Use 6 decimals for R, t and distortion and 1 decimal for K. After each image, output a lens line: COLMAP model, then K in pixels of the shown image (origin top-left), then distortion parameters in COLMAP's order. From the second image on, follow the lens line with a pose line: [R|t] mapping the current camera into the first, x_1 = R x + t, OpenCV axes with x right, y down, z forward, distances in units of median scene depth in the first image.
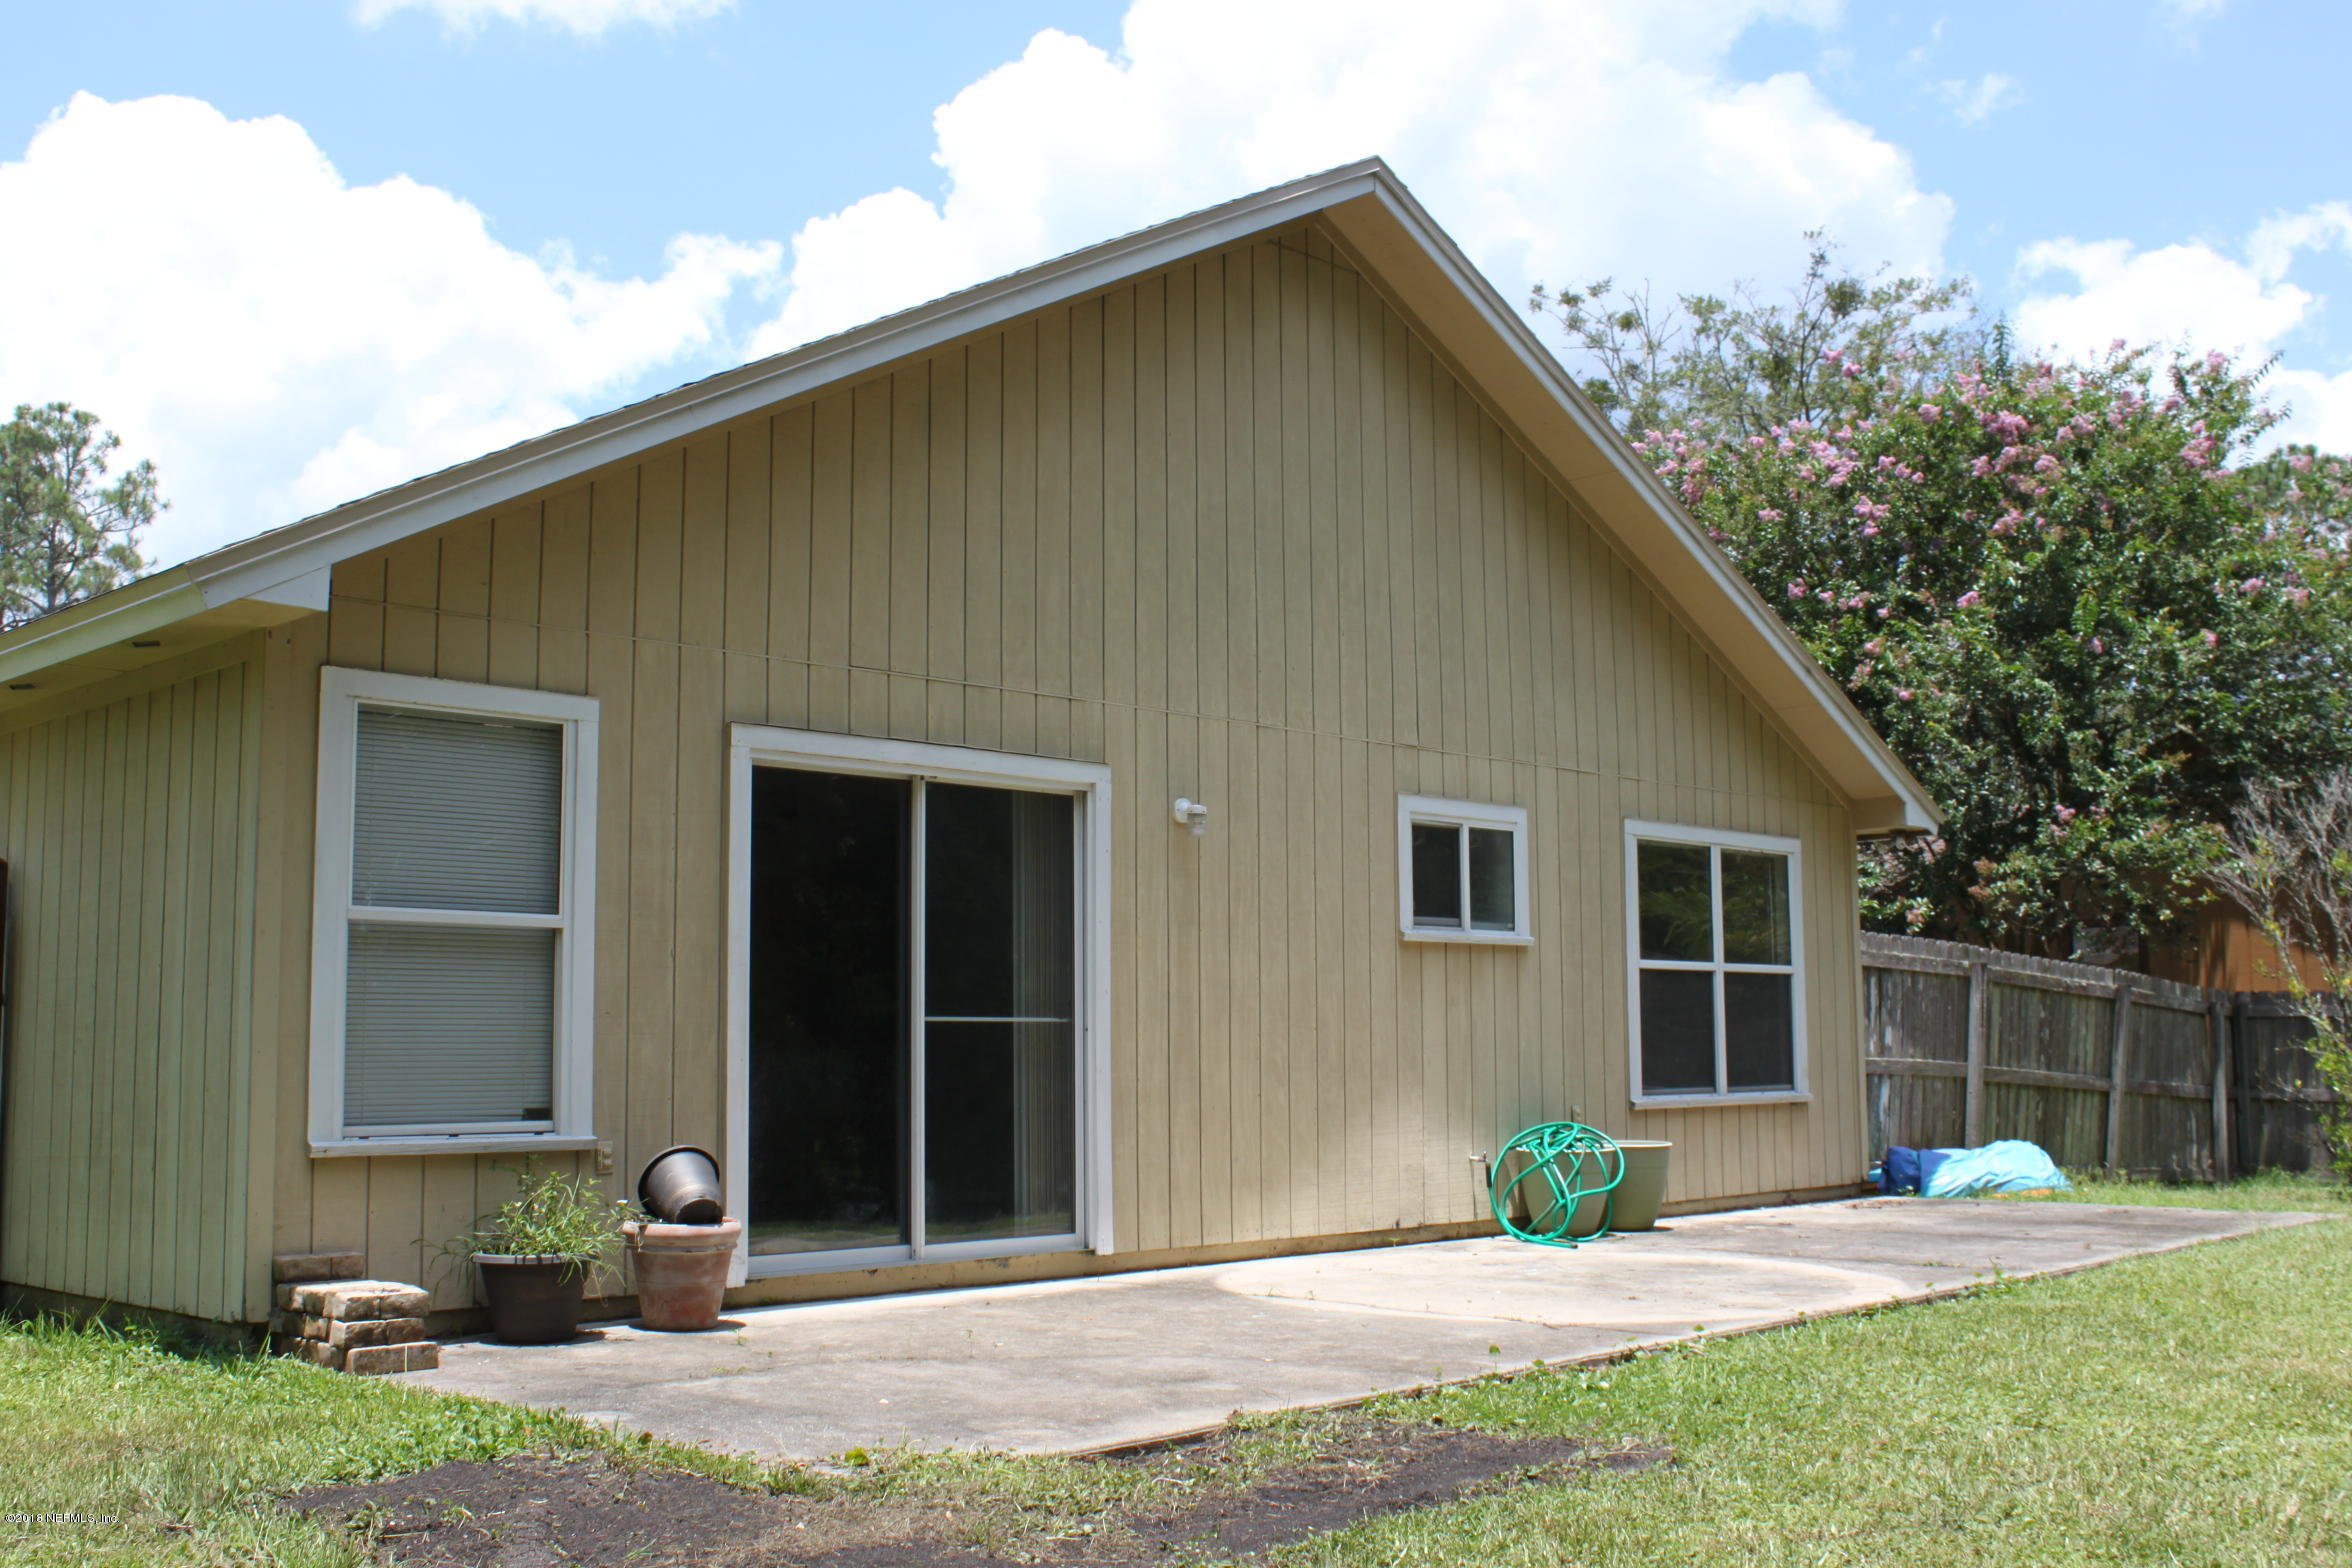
lens RADIAL K [[2386.0, 0, 1176.6], [0, 2386.0, 790.9], [0, 0, 1]] dist [-0.130507, 0.132504]
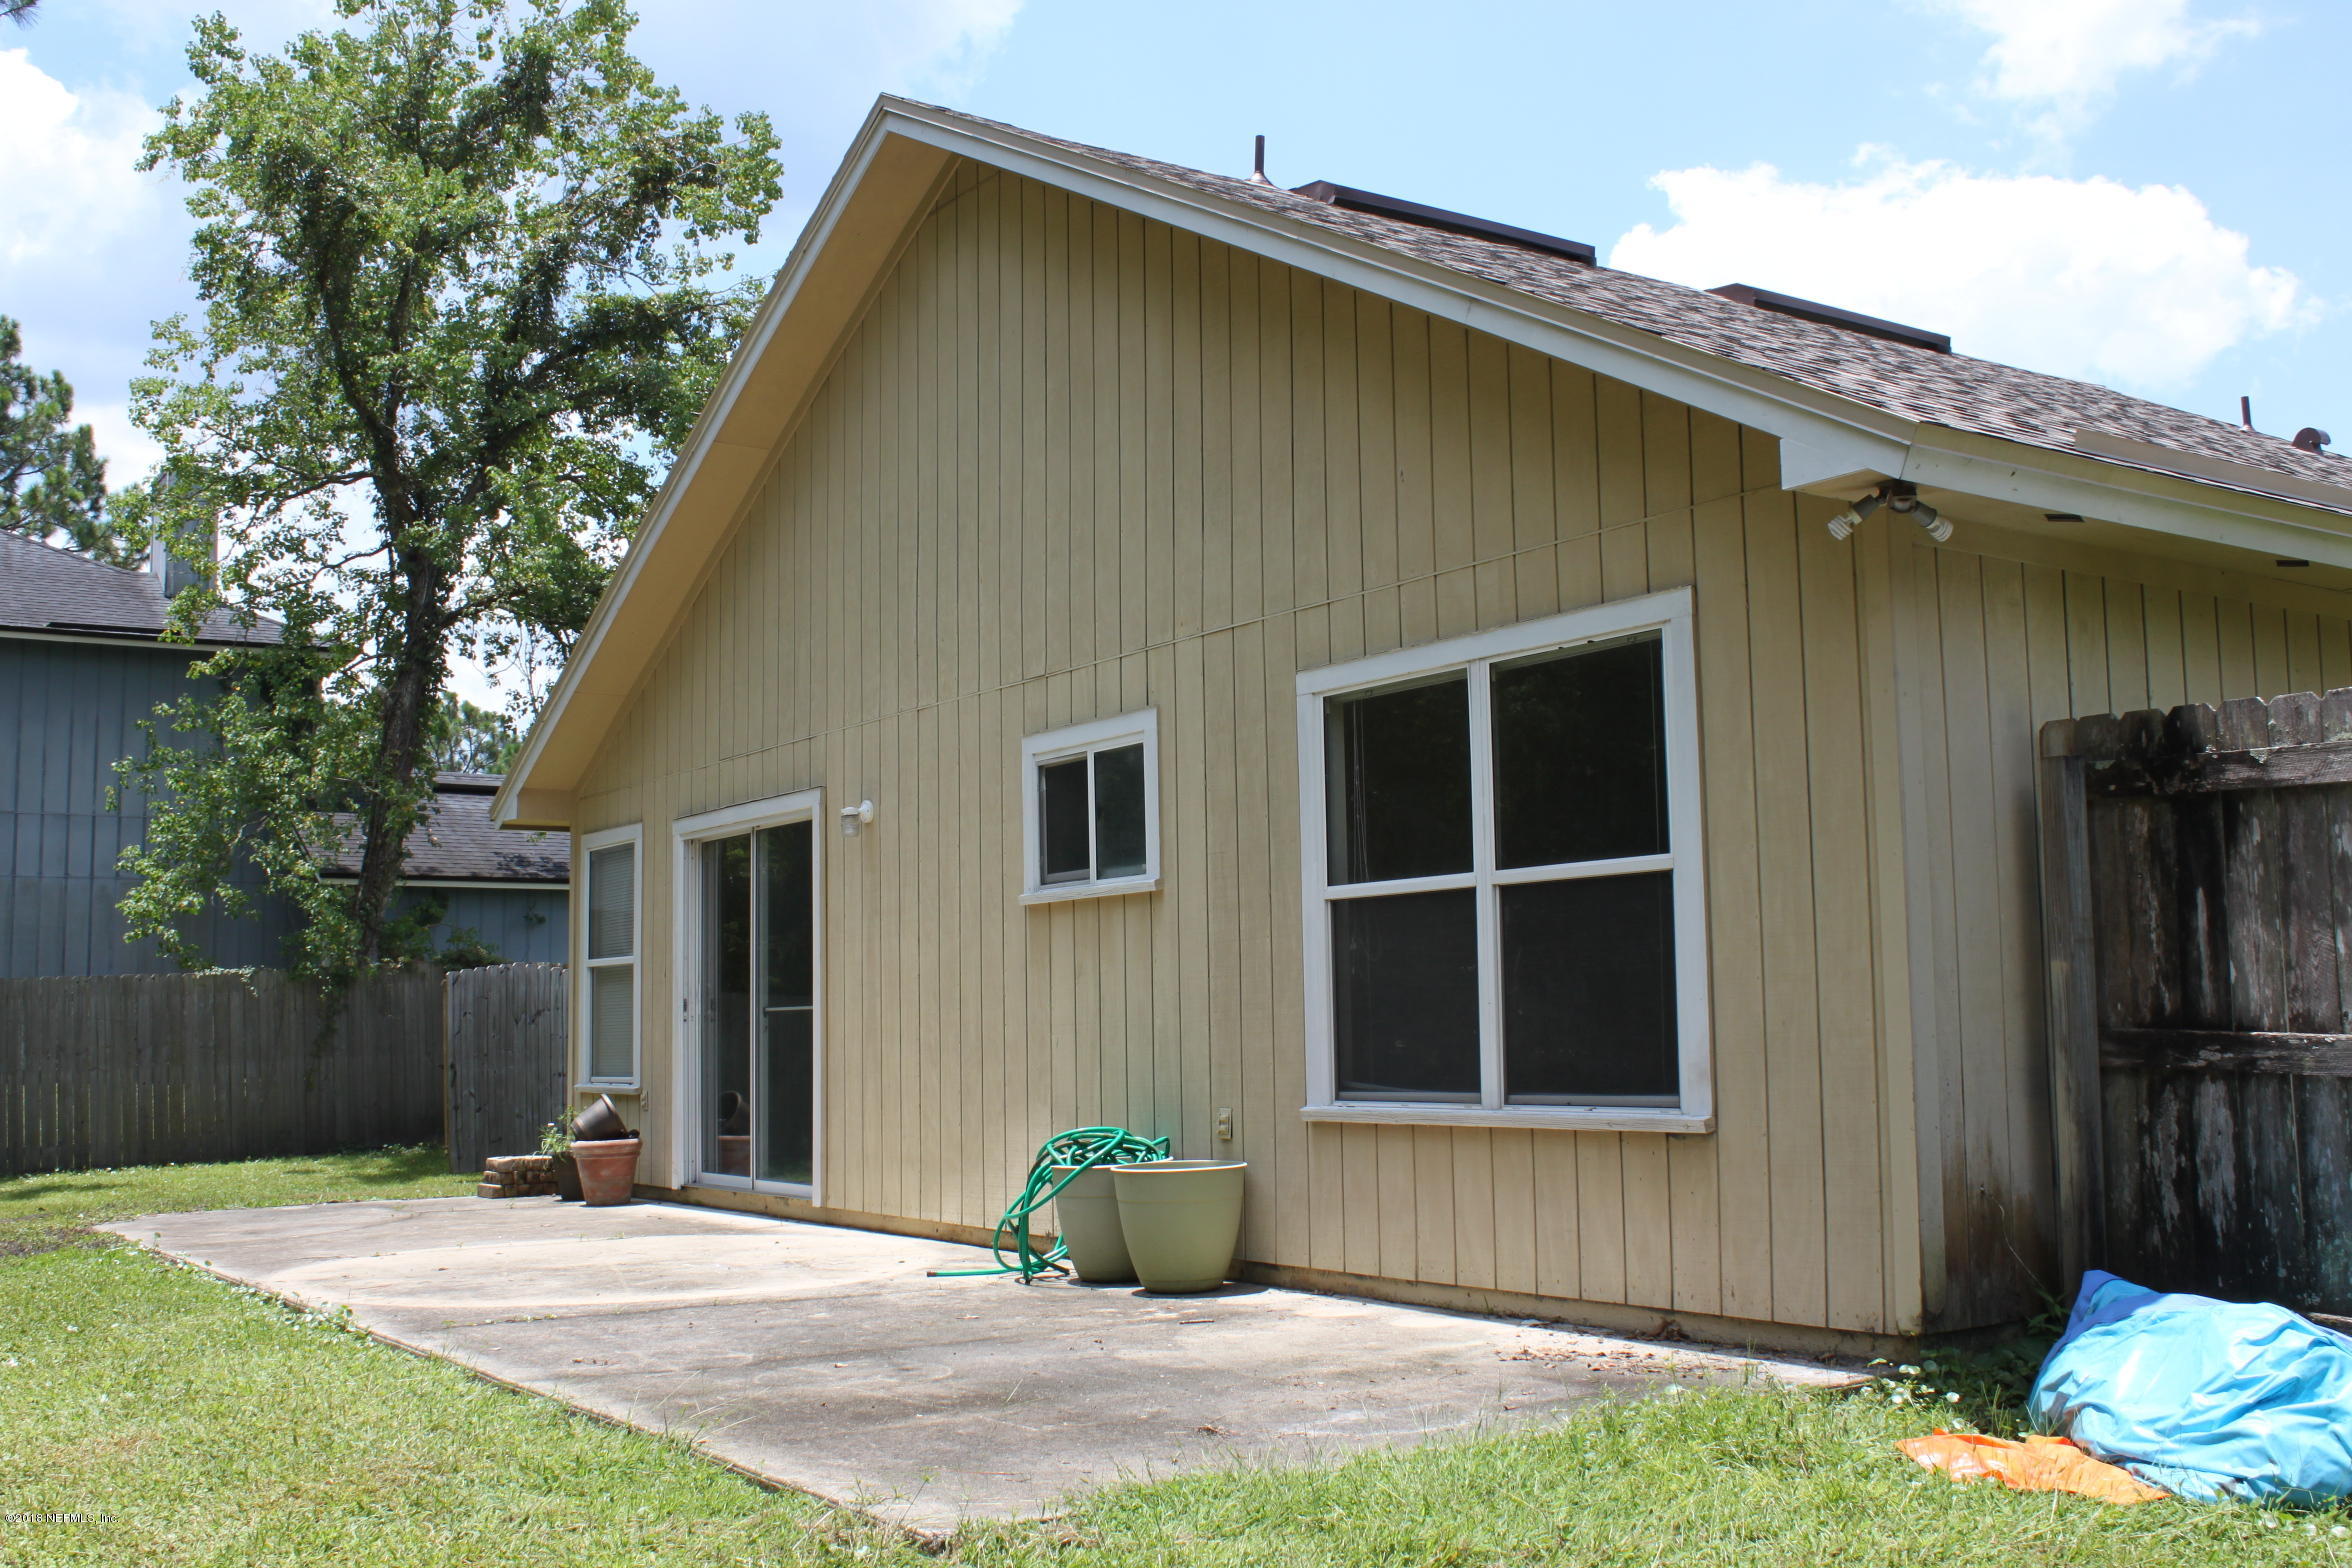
lens RADIAL K [[2386.0, 0, 1176.6], [0, 2386.0, 790.9], [0, 0, 1]] dist [-0.130507, 0.132504]
pose [[-0.206509, -0.099390, -0.973384, 0.881076], [0.113779, 0.985639, -0.124780, 0.128839], [0.971807, -0.136518, -0.192234, 1.156733]]
